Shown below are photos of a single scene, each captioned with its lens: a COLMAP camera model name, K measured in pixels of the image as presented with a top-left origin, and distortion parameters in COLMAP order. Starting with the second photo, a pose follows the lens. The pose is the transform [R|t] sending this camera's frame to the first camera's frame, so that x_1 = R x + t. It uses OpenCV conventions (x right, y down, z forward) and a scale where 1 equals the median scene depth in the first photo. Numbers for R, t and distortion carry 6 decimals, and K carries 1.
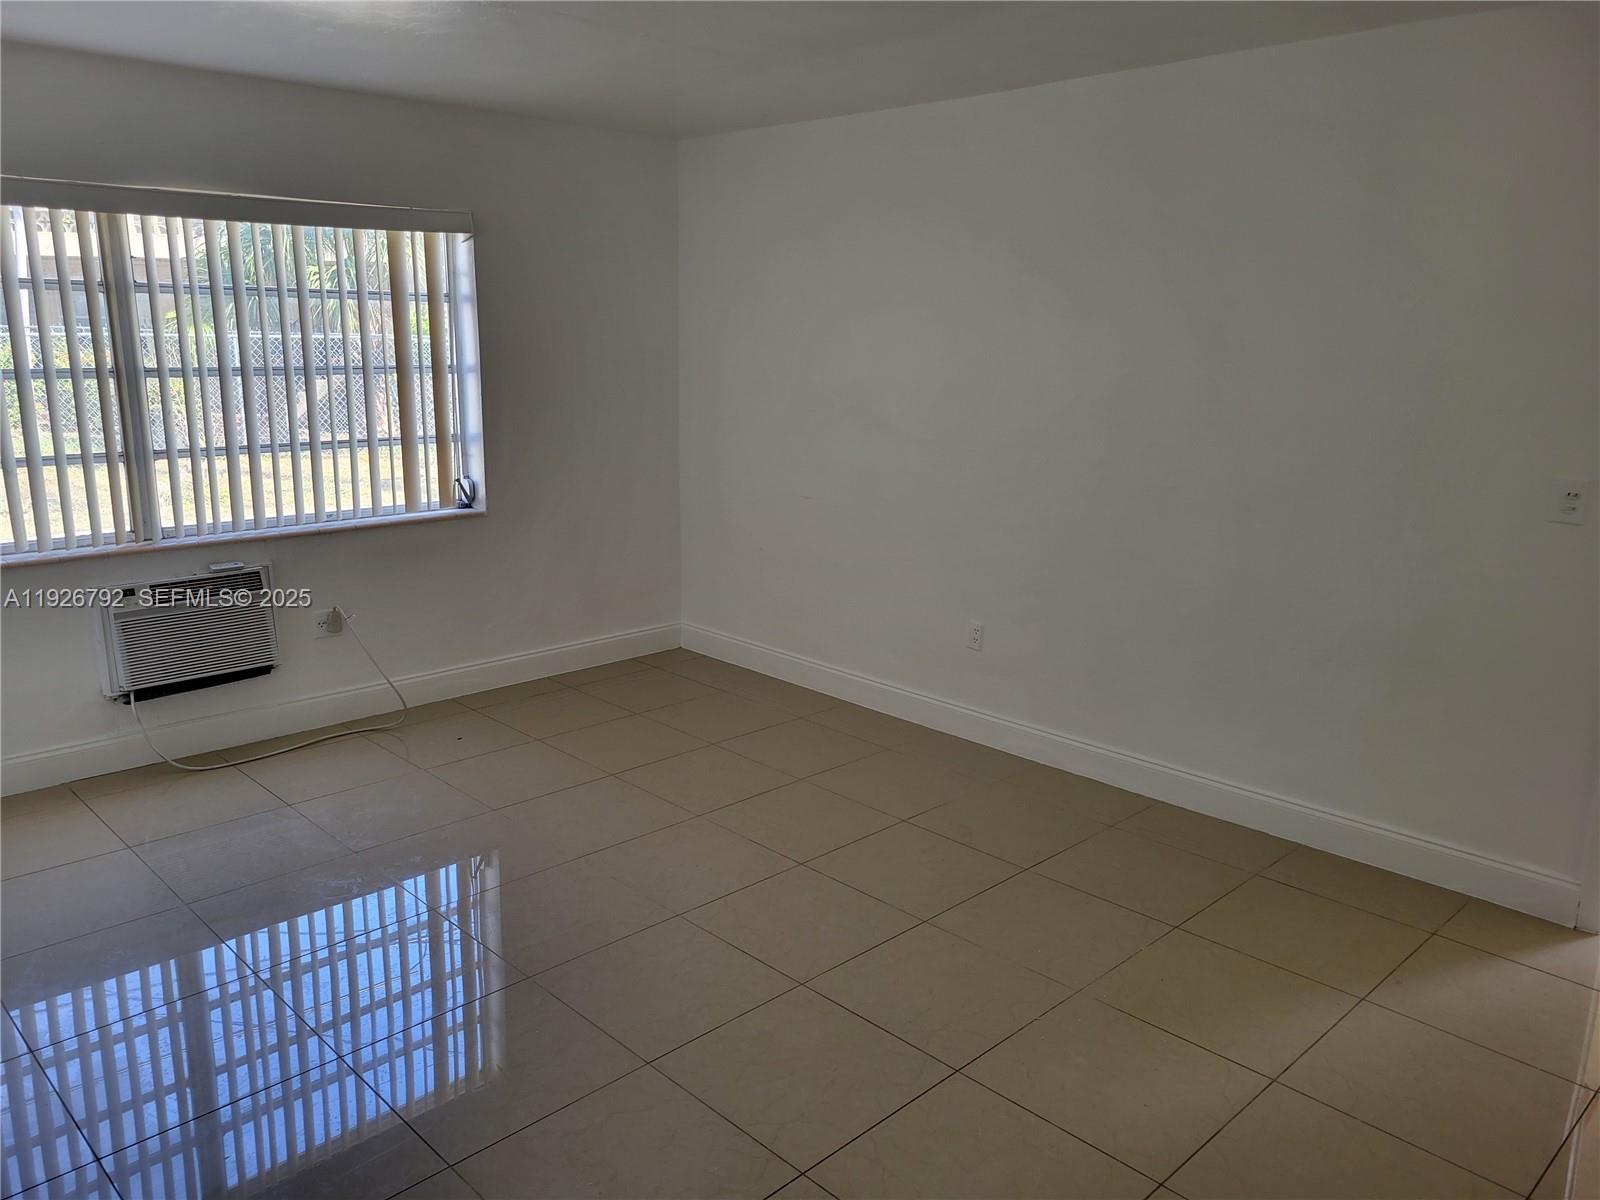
lens RADIAL K [[1209.4, 0, 800.0], [0, 1209.4, 600.0], [0, 0, 1]] dist [0.000655, 0.000050]
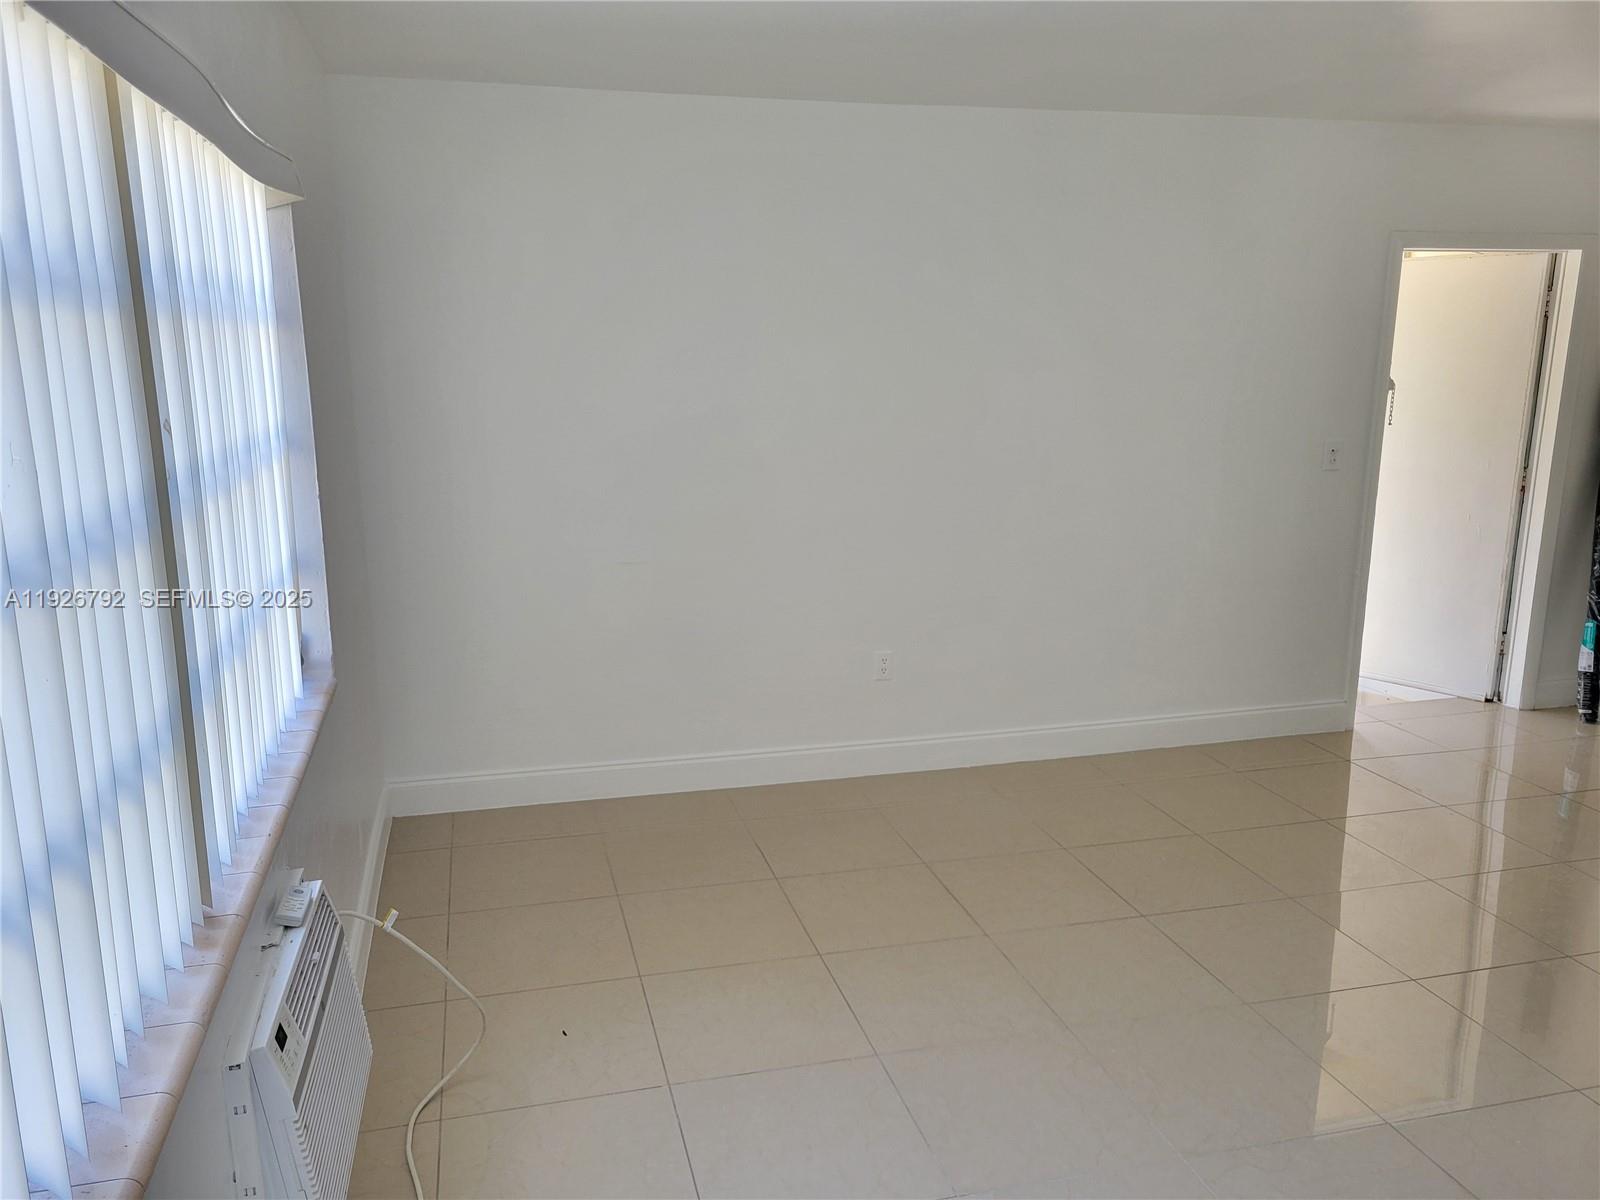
lens RADIAL K [[1209.4, 0, 800.0], [0, 1209.4, 600.0], [0, 0, 1]] dist [0.000655, 0.000050]
pose [[0.490024, -0.199673, 0.848532, -0.699013], [0.199994, 0.973200, 0.113513, -0.145250], [-0.848457, 0.114077, 0.516825, 0.554840]]
